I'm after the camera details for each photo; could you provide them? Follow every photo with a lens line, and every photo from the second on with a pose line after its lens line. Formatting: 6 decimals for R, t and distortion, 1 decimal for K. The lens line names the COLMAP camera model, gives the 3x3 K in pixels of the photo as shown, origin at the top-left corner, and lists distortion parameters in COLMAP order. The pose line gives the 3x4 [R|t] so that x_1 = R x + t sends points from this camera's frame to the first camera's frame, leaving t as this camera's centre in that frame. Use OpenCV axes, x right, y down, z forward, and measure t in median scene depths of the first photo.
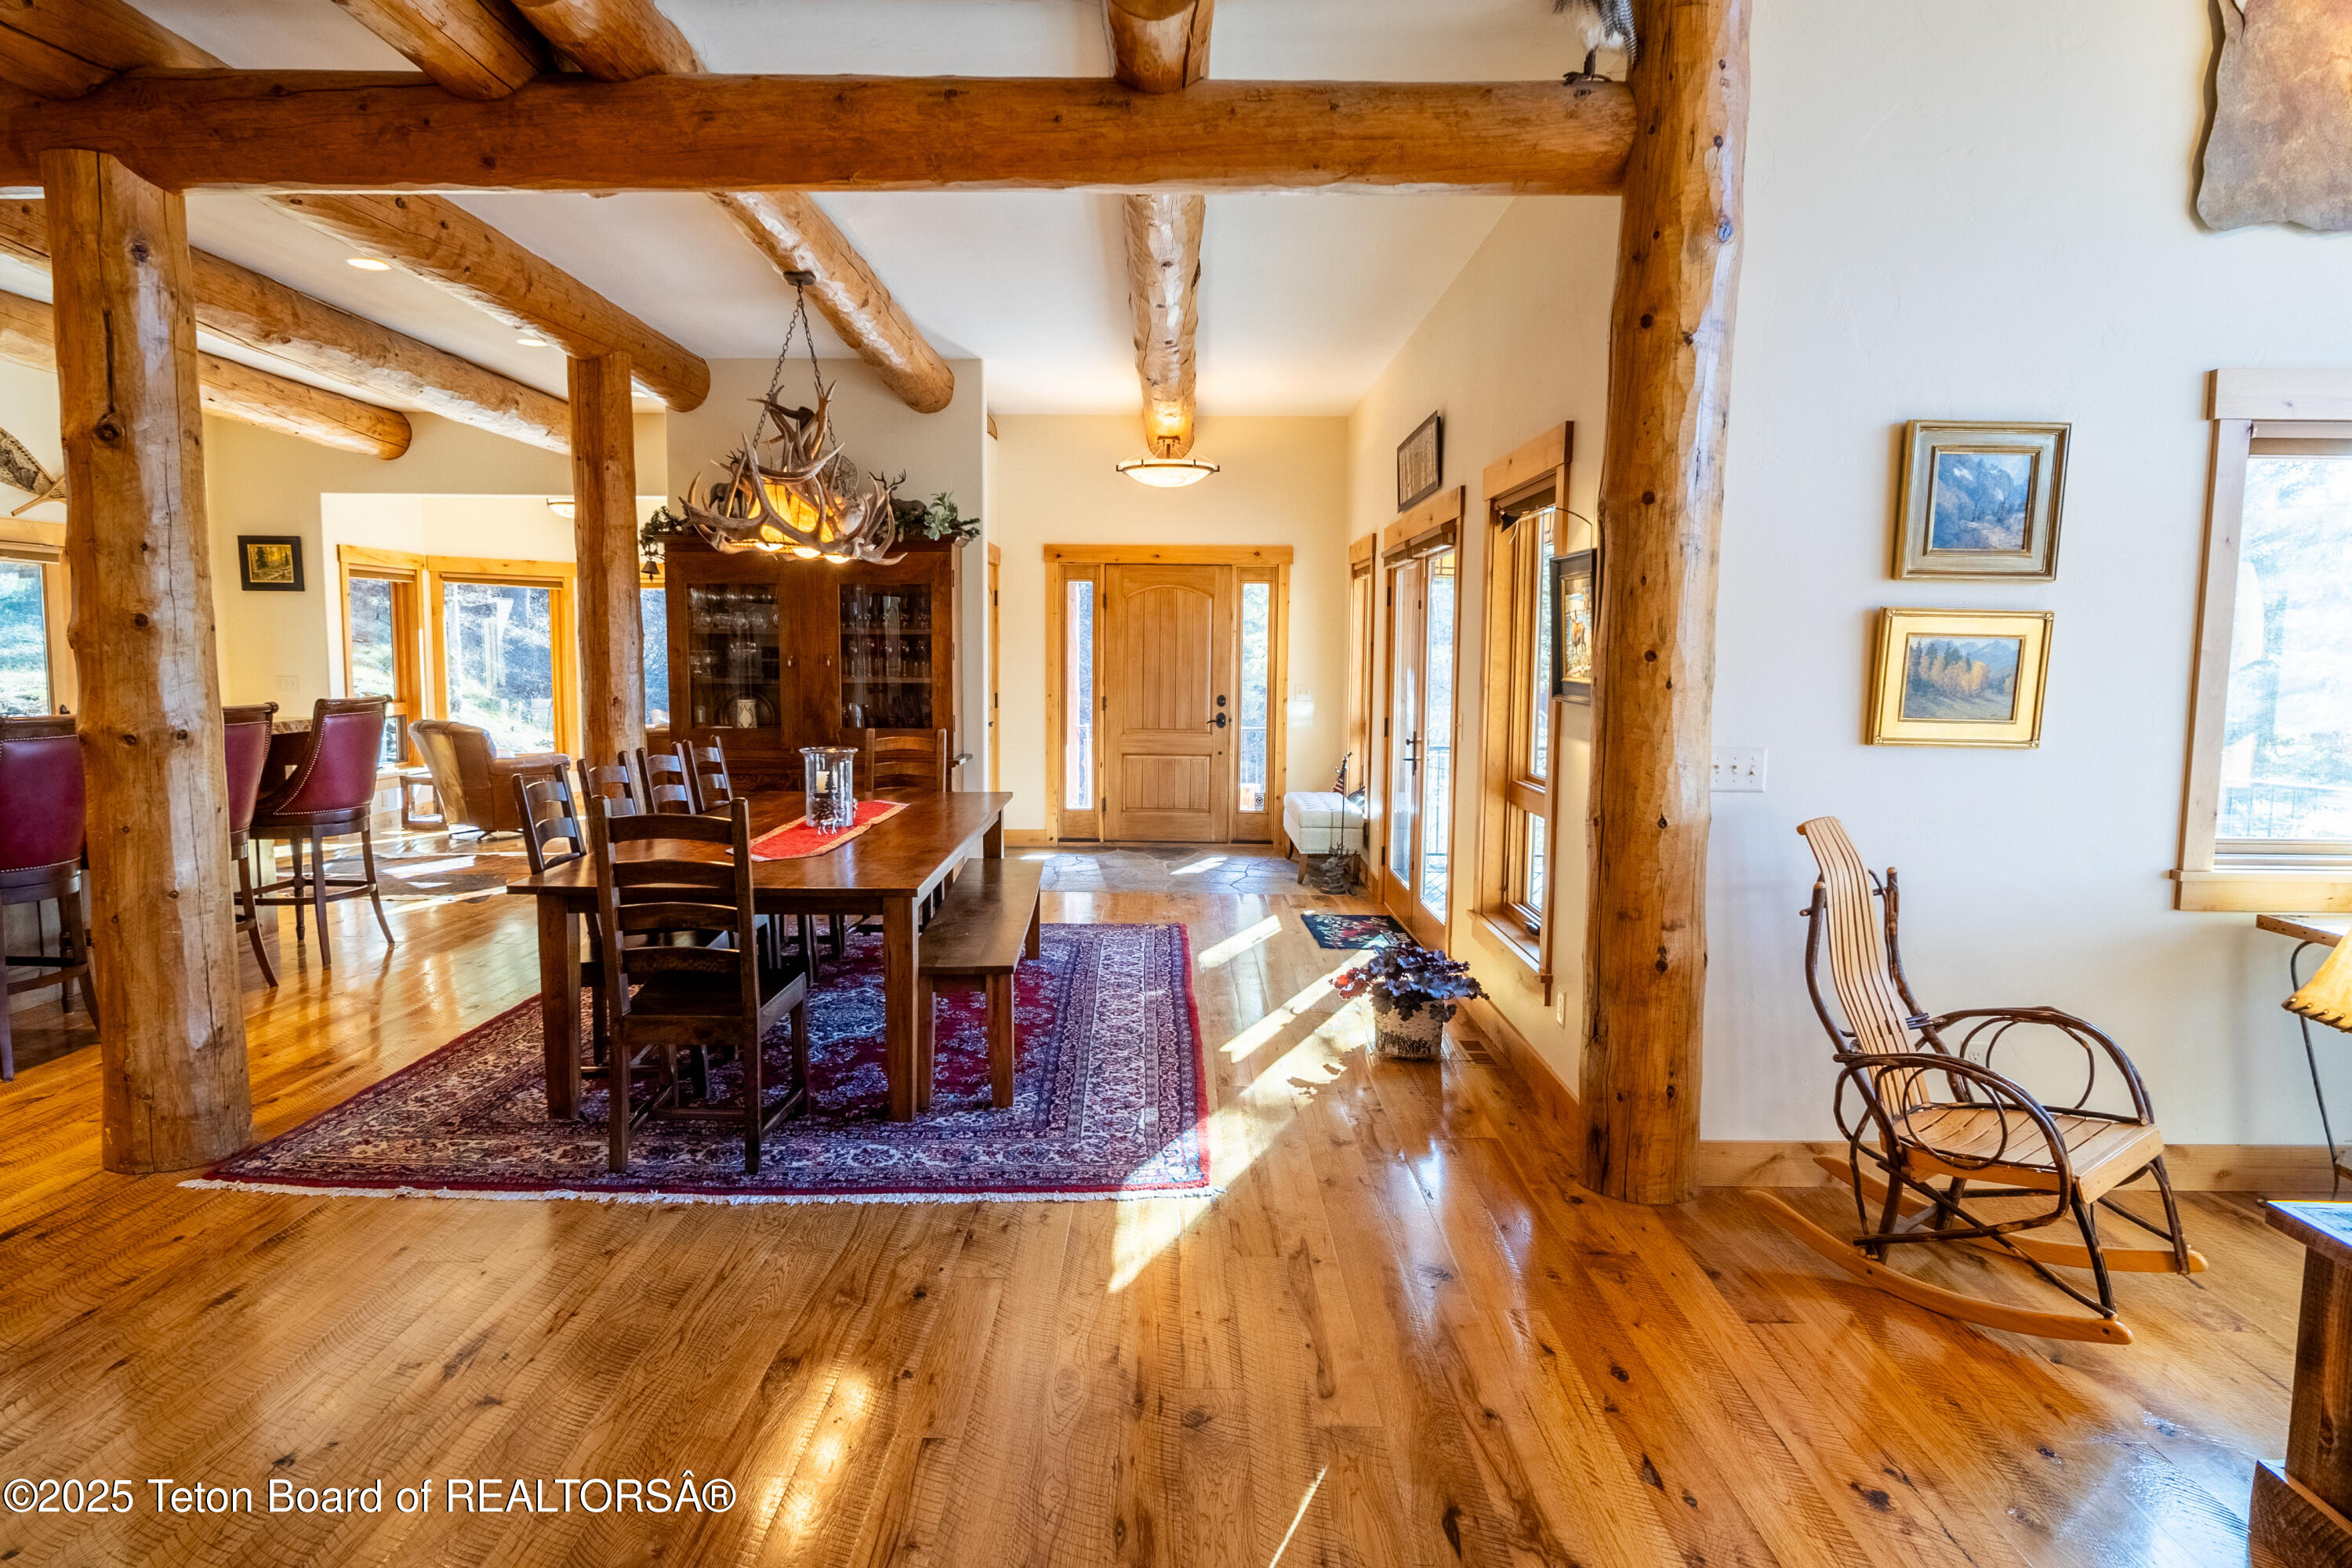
lens RADIAL K [[1363.5, 0, 1170.2], [0, 1363.5, 778.0], [0, 0, 1]] dist [-0.005353, 0.000487]
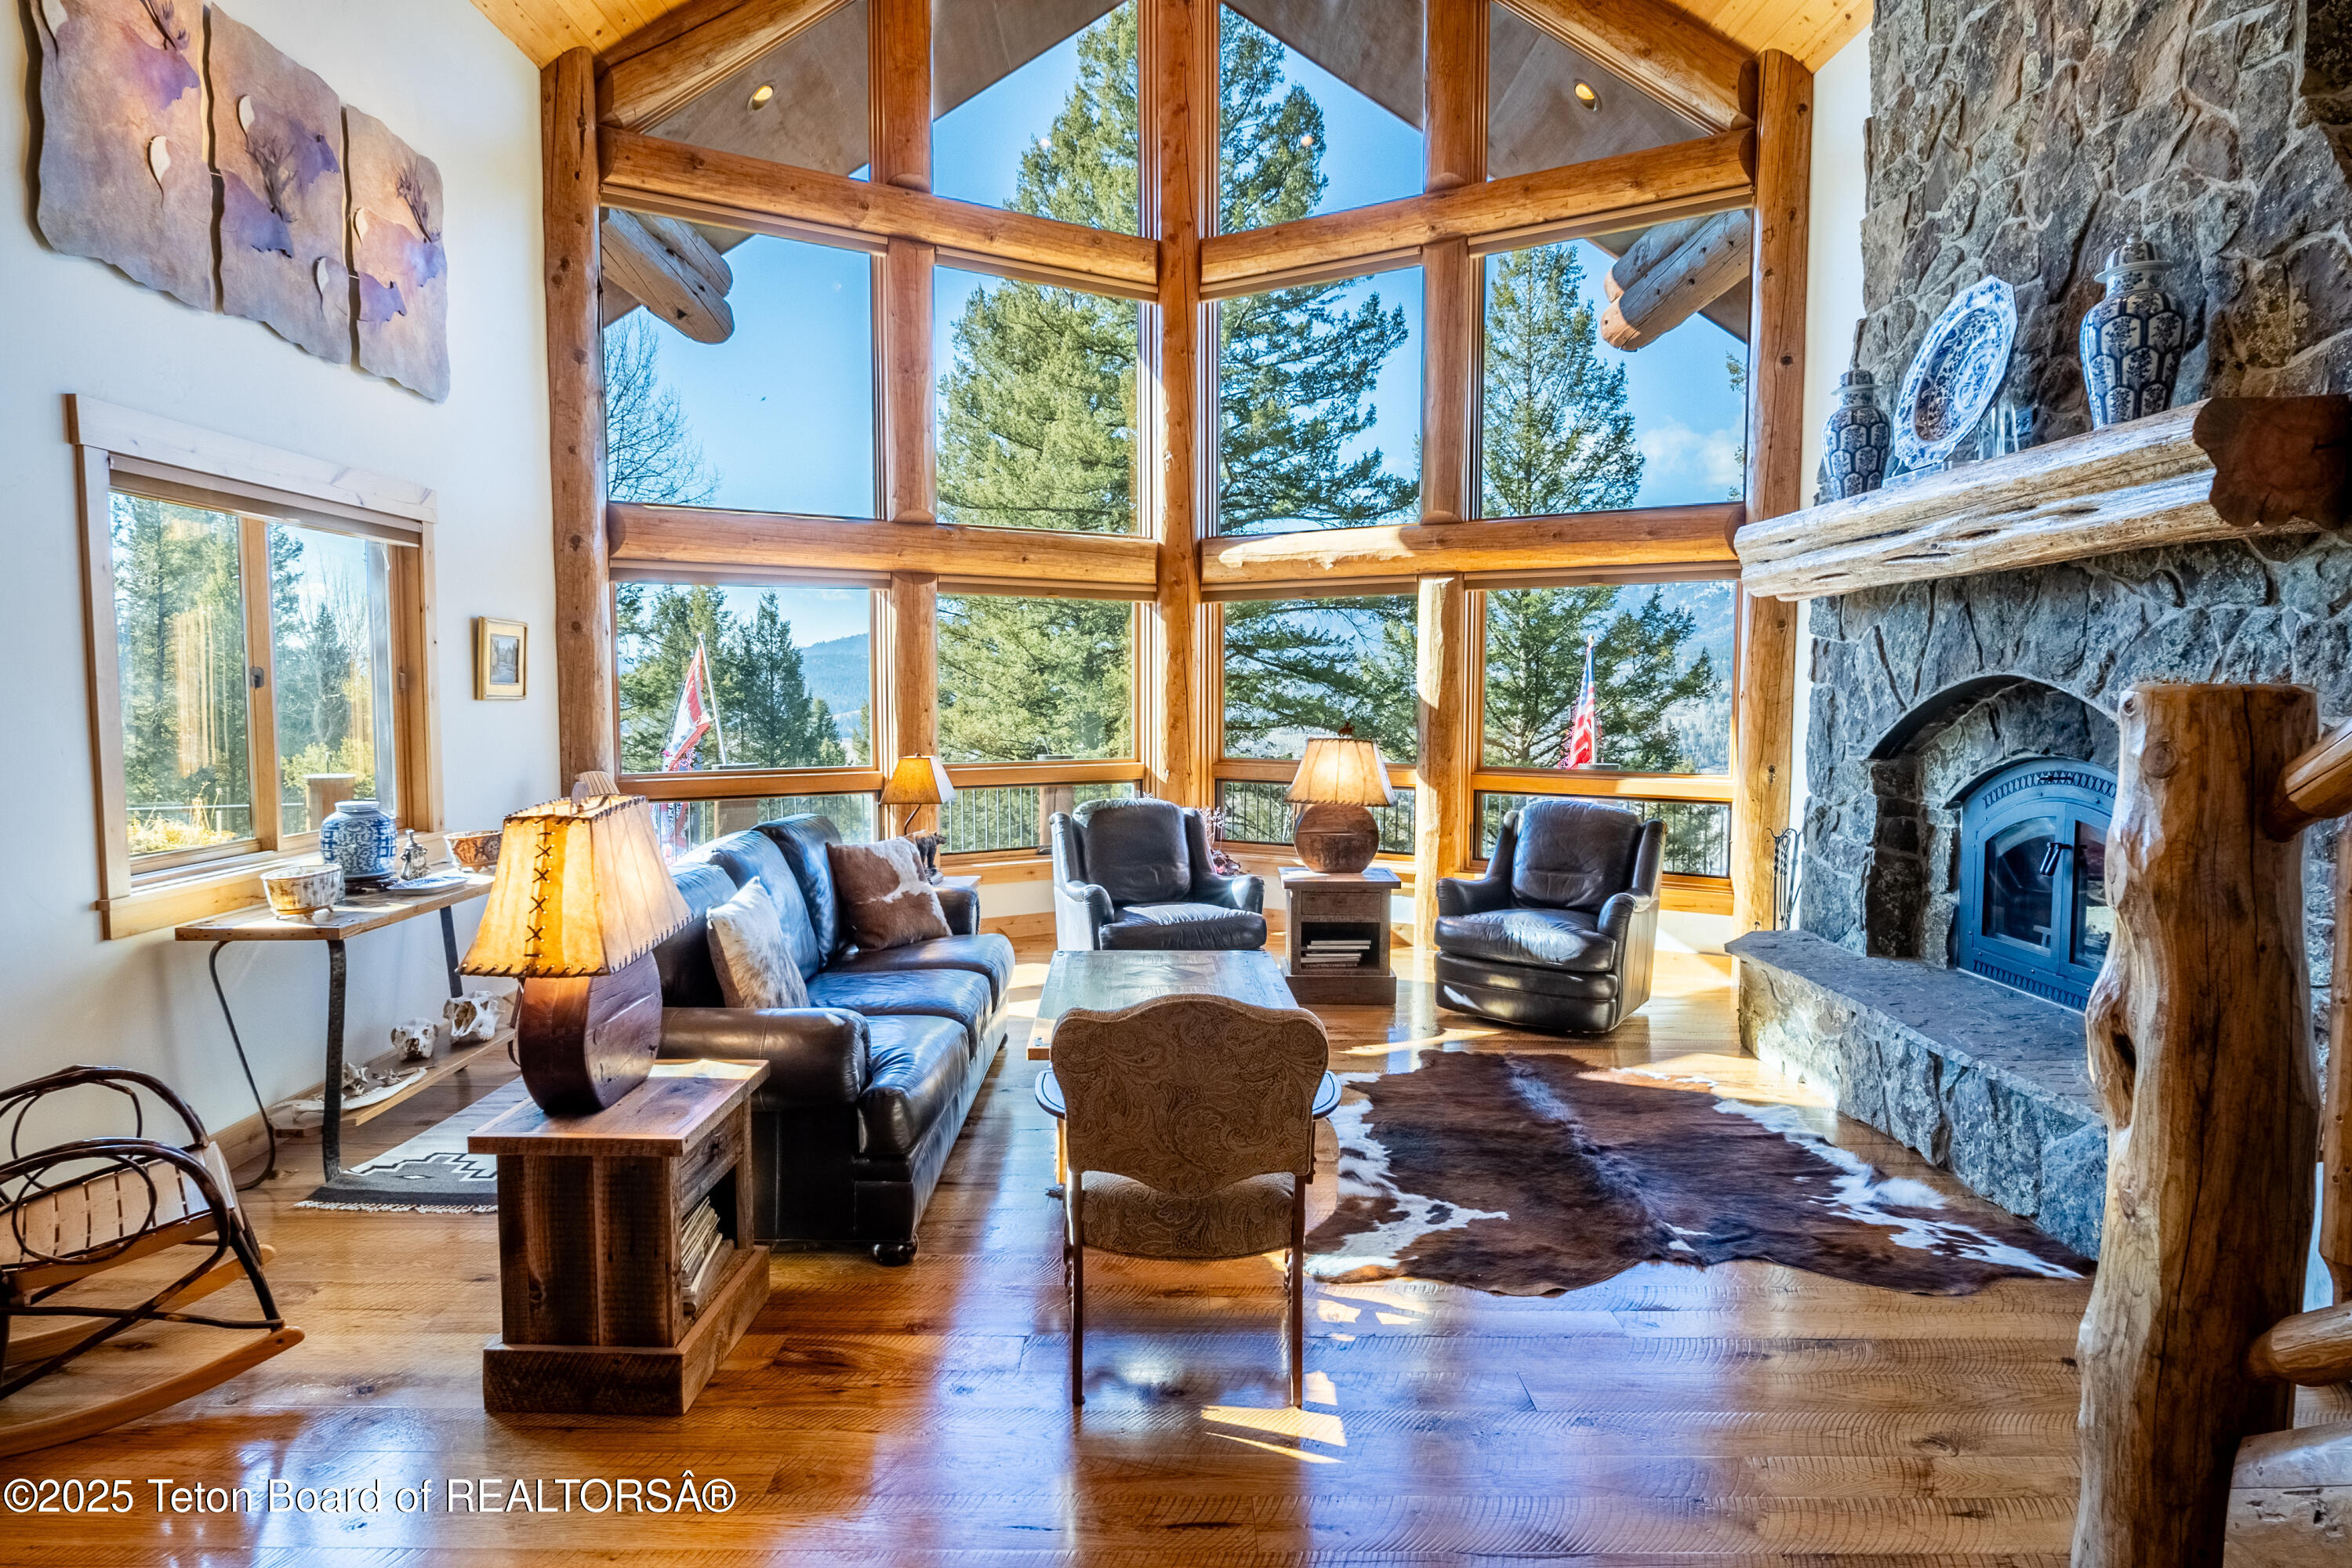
lens RADIAL K [[1303.3, 0, 1172.1], [0, 1303.3, 779.6], [0, 0, 1]] dist [0.002250, 0.000716]
pose [[-0.018974, -0.082511, 0.996410, -0.226064], [0.094672, 0.991963, 0.083946, -0.026922], [-0.995328, 0.095925, -0.011010, 0.247109]]
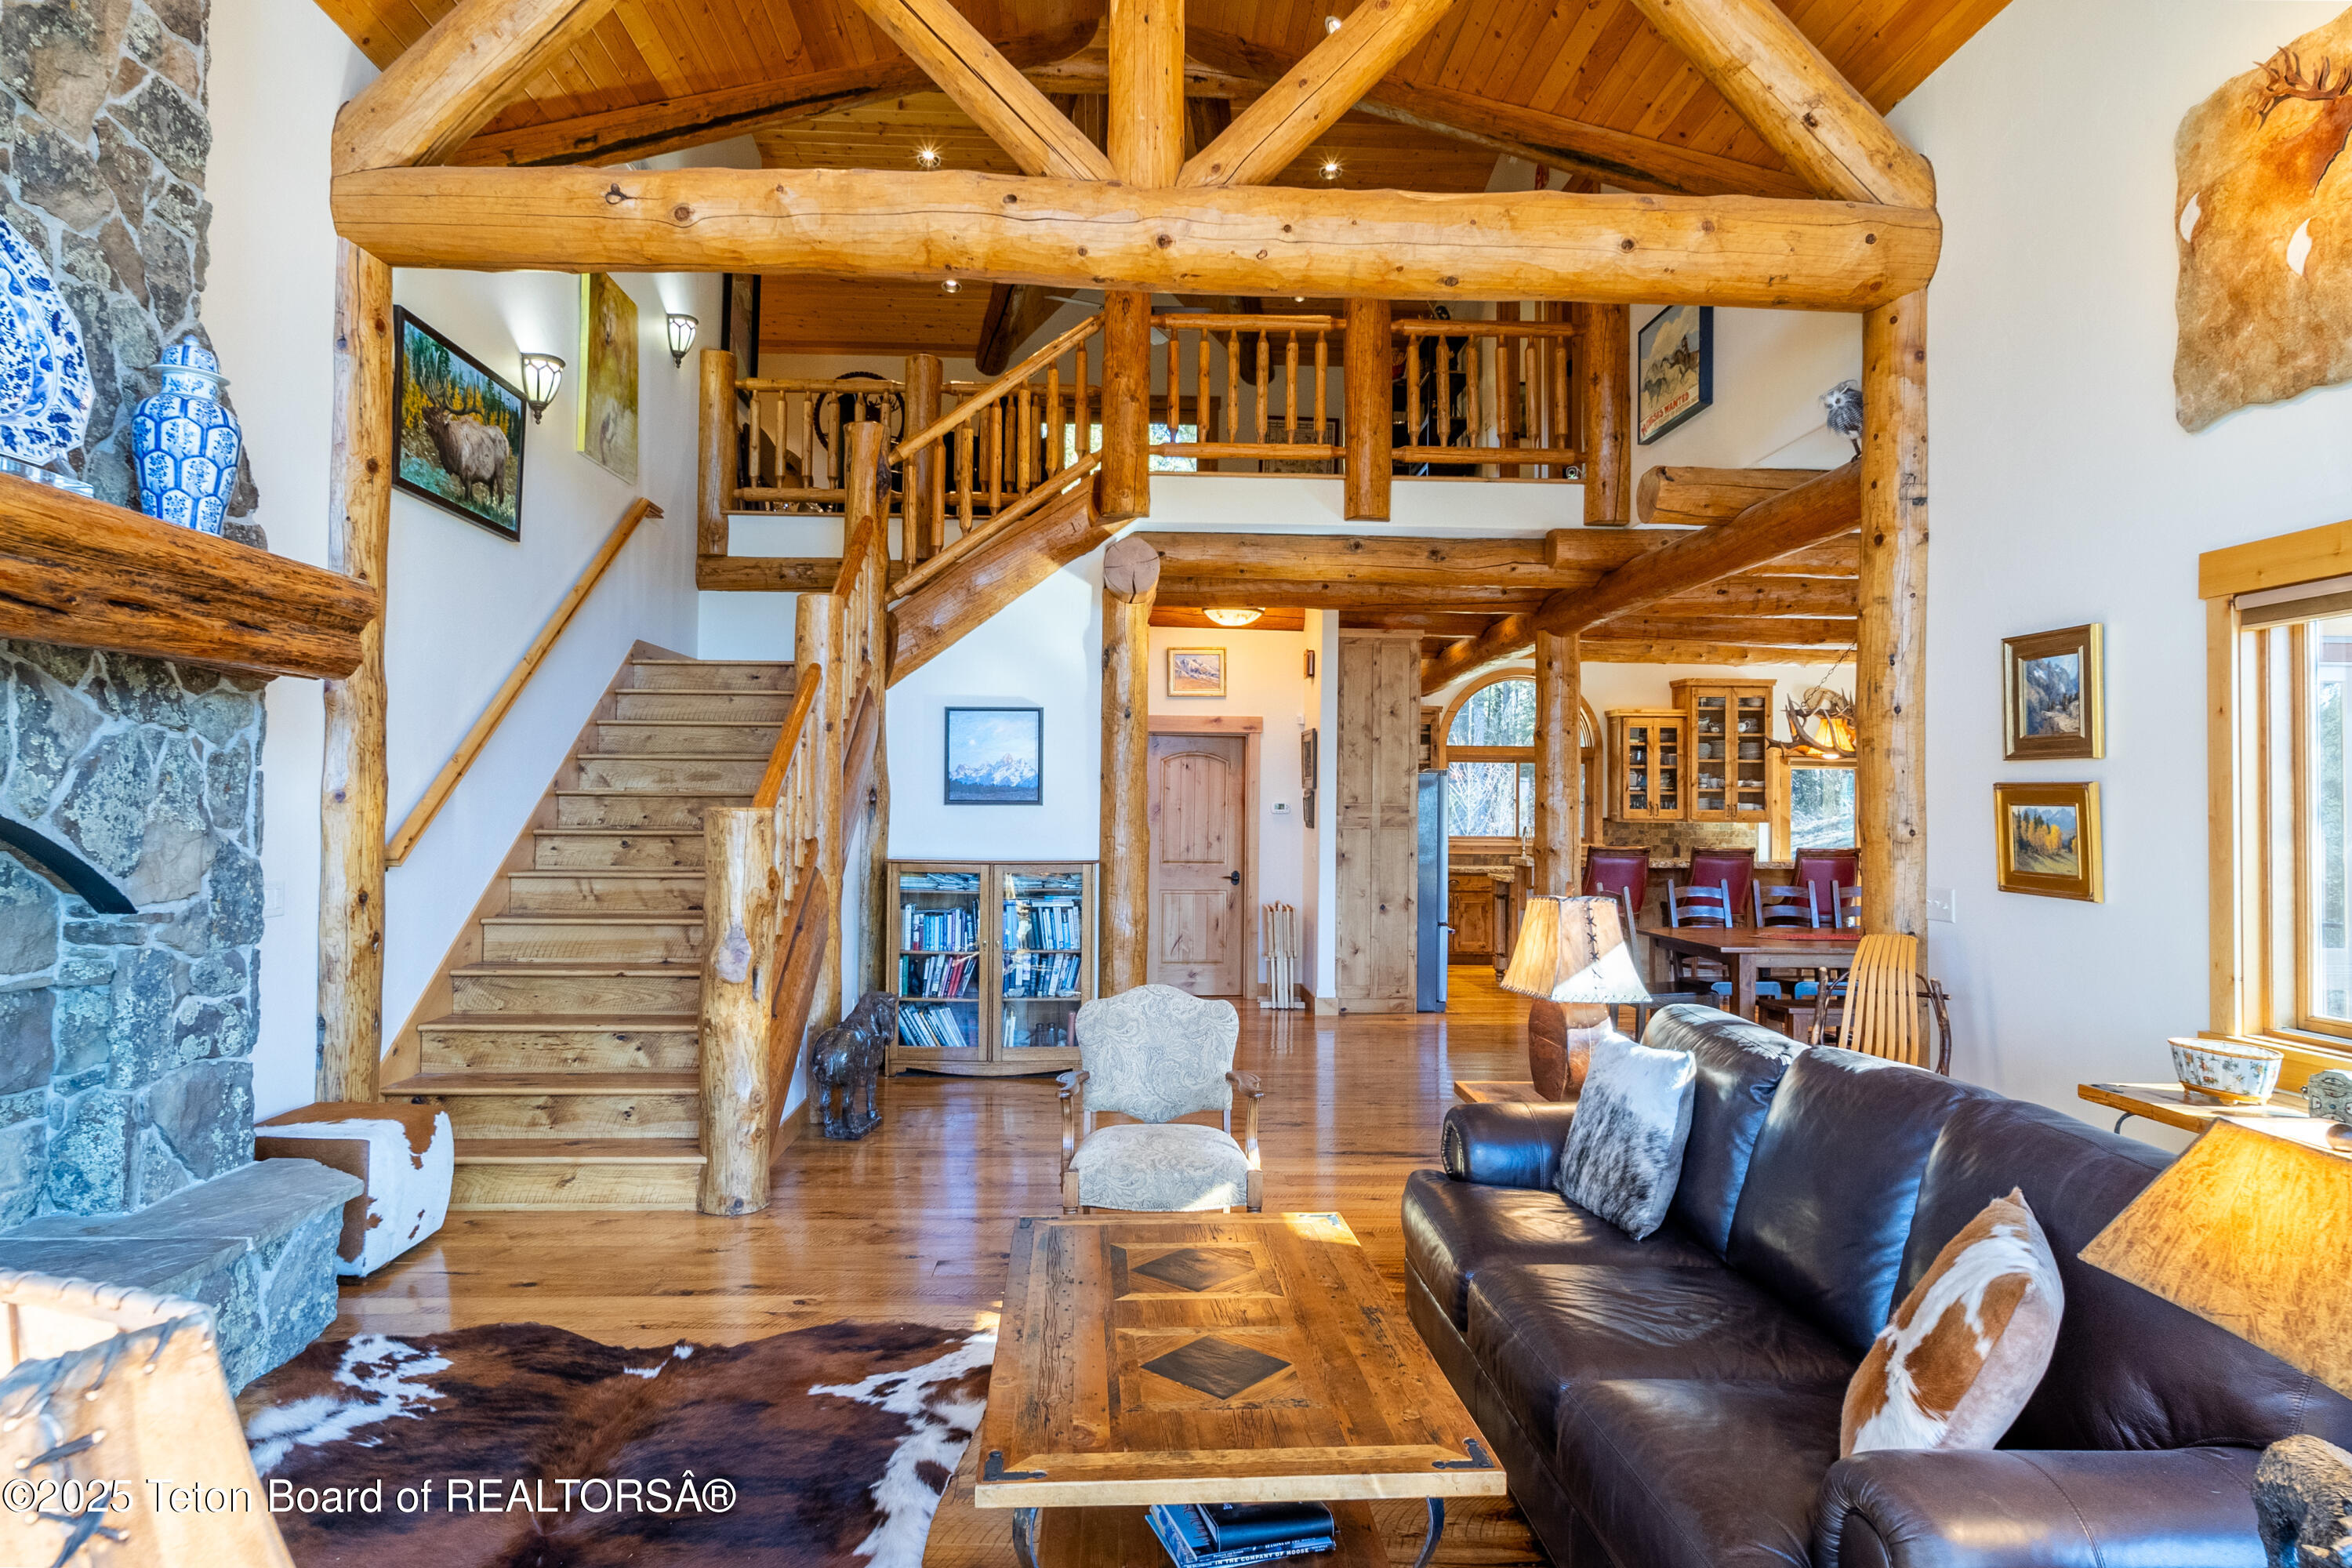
lens RADIAL K [[1363.5, 0, 1171.6], [0, 1363.5, 778.8], [0, 0, 1]] dist [-0.005353, 0.000487]
pose [[0.059610, -0.027406, -0.997845, 1.830475], [-0.104019, 0.994011, -0.033514, -0.005277], [0.992787, 0.105792, 0.056402, 0.158708]]
